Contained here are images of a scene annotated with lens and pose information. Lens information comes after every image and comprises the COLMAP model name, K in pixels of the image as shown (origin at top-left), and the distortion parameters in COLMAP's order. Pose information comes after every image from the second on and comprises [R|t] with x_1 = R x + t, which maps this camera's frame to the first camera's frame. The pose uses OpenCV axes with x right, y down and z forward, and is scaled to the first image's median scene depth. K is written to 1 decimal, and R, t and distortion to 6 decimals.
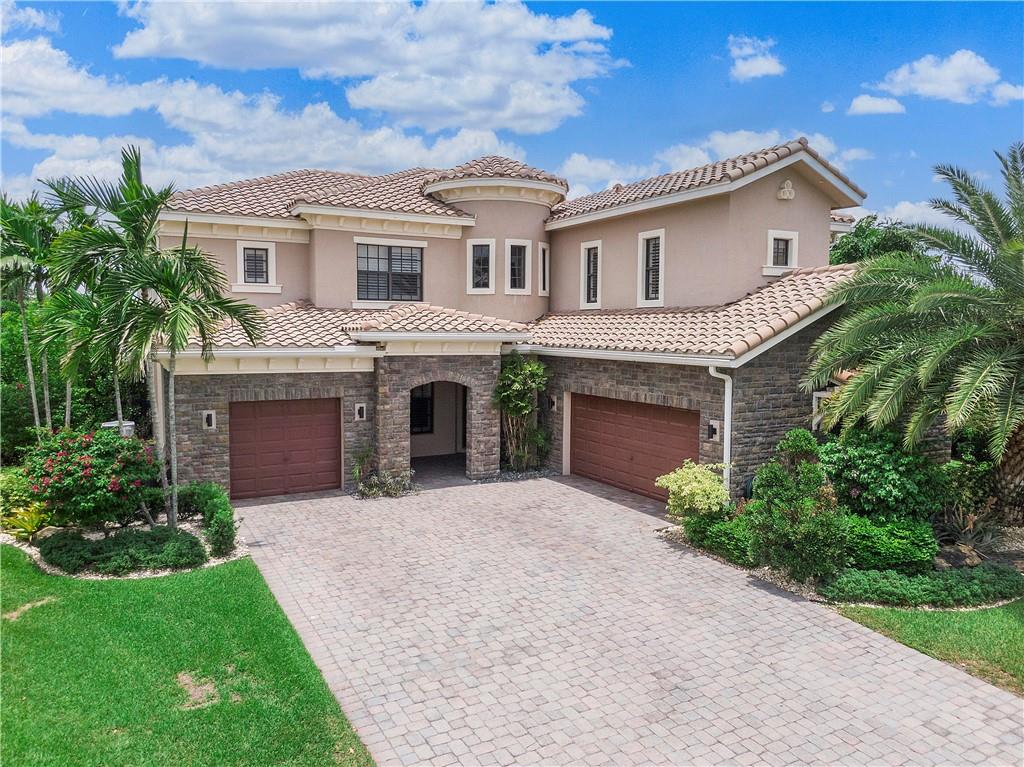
lens RADIAL K [[744.4, 0, 512.0], [0, 744.4, 383.5], [0, 0, 1]] dist [0.012509, -0.009865]
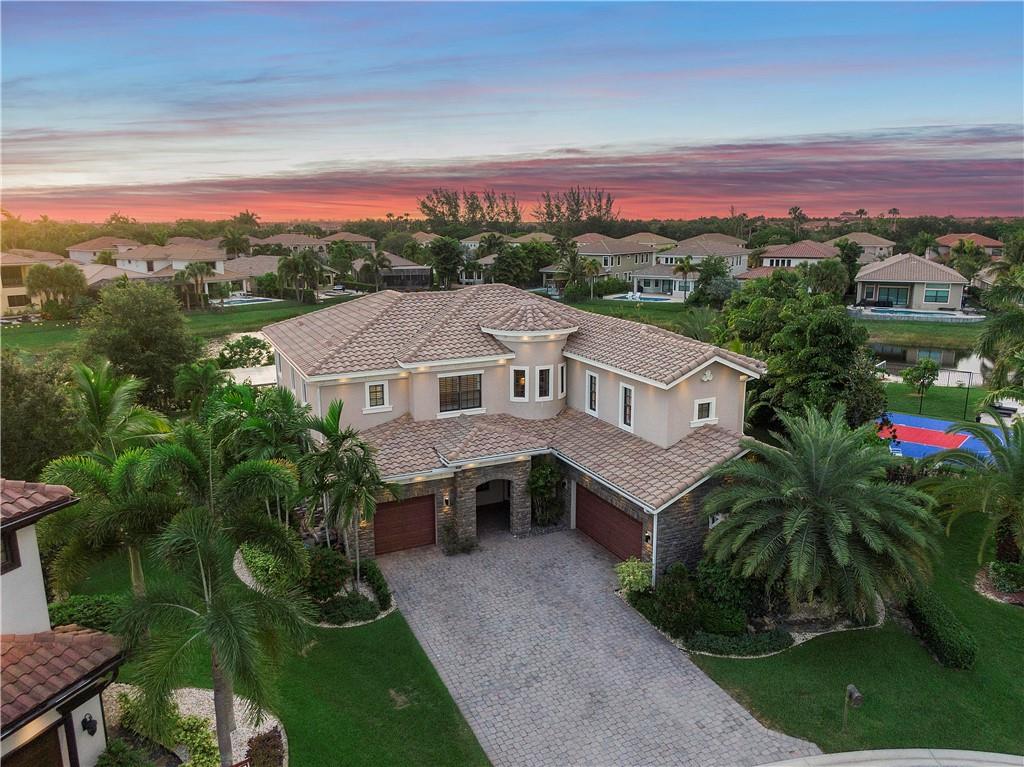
lens RADIAL K [[743.1, 0, 512.0], [0, 743.1, 383.5], [0, 0, 1]] dist [0.038862, -0.002415]
pose [[0.997900, 0.000274, -0.064765, 0.051886], [0.008787, 0.990171, 0.139585, -0.469784], [0.064167, -0.139861, 0.988090, -0.619963]]
